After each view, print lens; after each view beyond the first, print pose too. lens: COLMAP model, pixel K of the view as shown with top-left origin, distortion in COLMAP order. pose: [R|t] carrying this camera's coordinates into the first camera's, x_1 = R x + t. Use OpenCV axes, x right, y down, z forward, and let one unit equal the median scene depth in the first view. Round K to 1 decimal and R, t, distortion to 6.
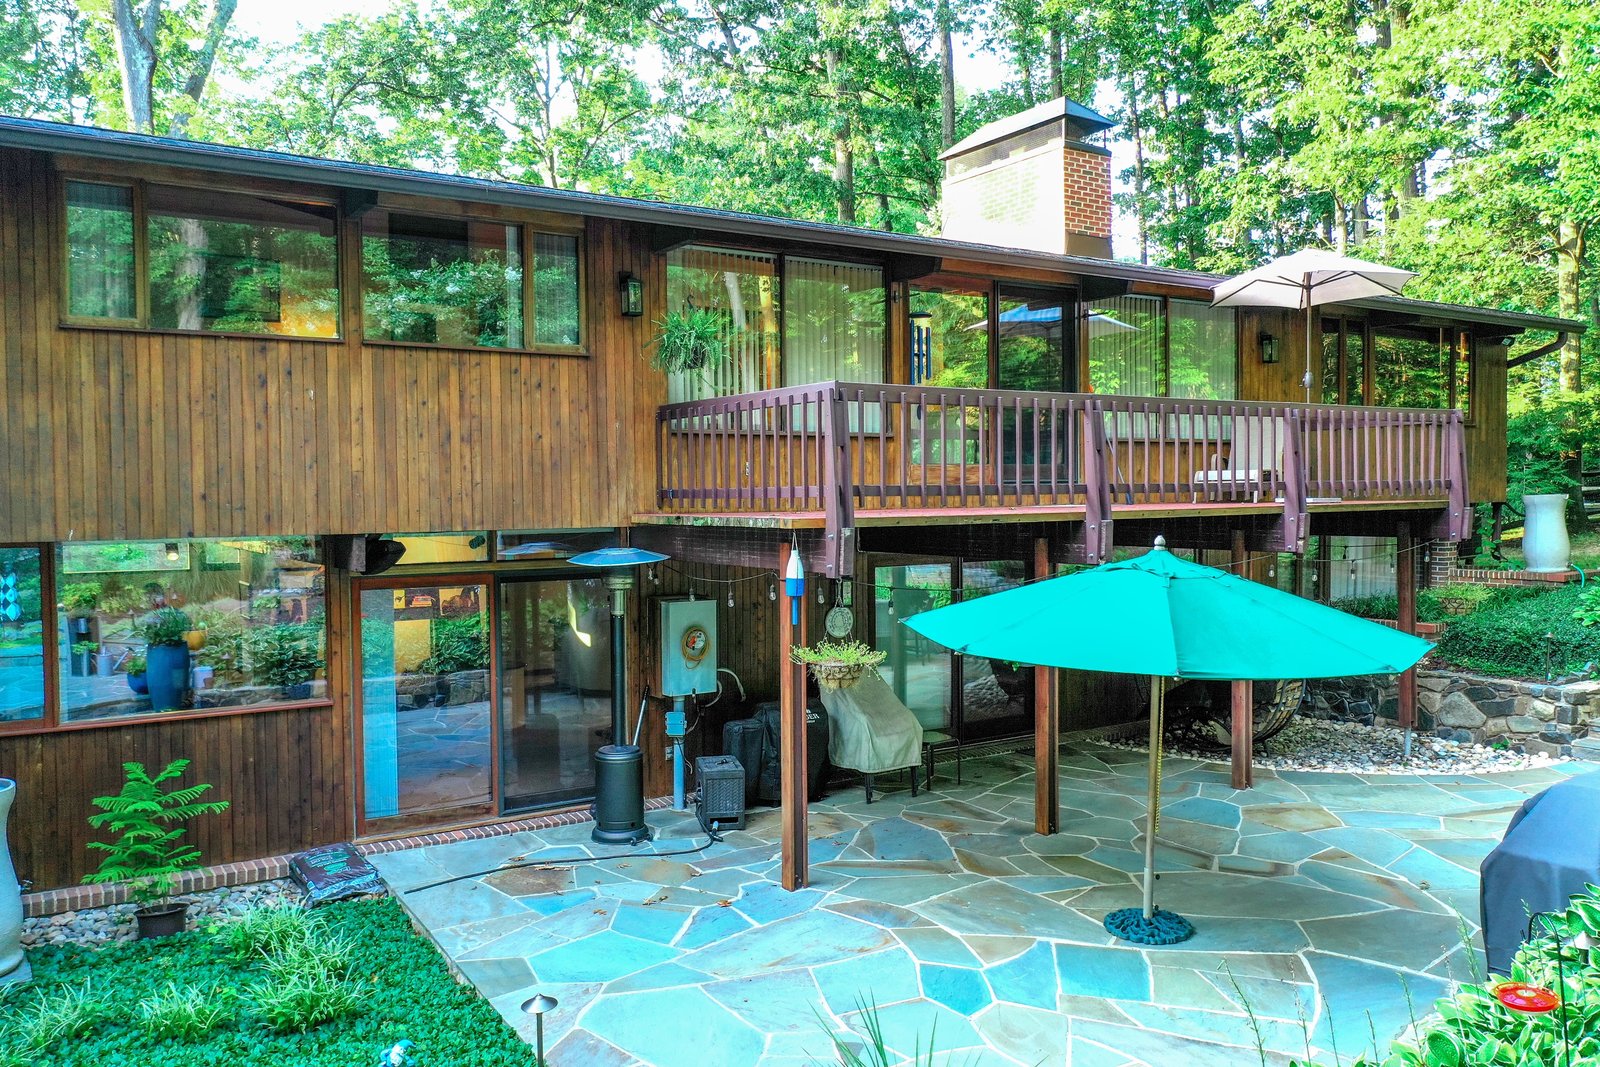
lens RADIAL K [[1252.2, 0, 798.7], [0, 1252.2, 532.2], [0, 0, 1]] dist [-0.016377, -0.000925]
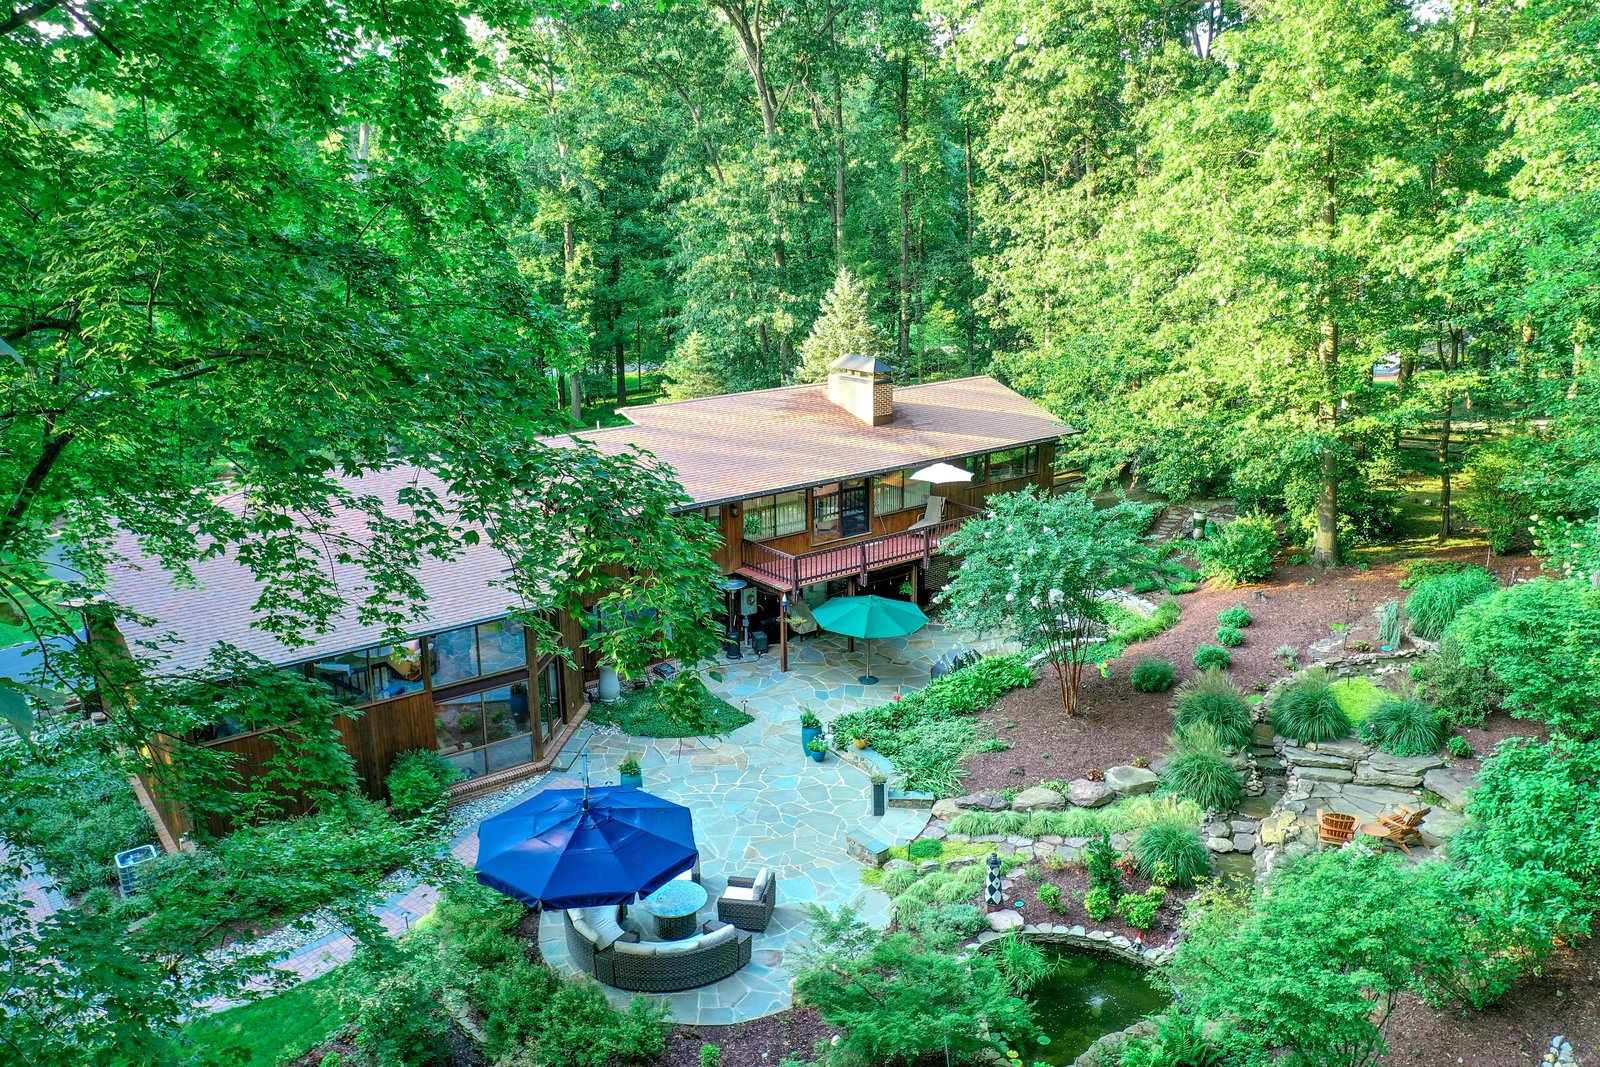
lens RADIAL K [[1252.2, 0, 798.7], [0, 1252.2, 532.2], [0, 0, 1]] dist [-0.016377, -0.000925]
pose [[0.997815, -0.031240, 0.058226, -0.150686], [0.017282, 0.973887, 0.226373, -0.883768], [-0.063777, -0.224872, 0.972299, -2.337317]]
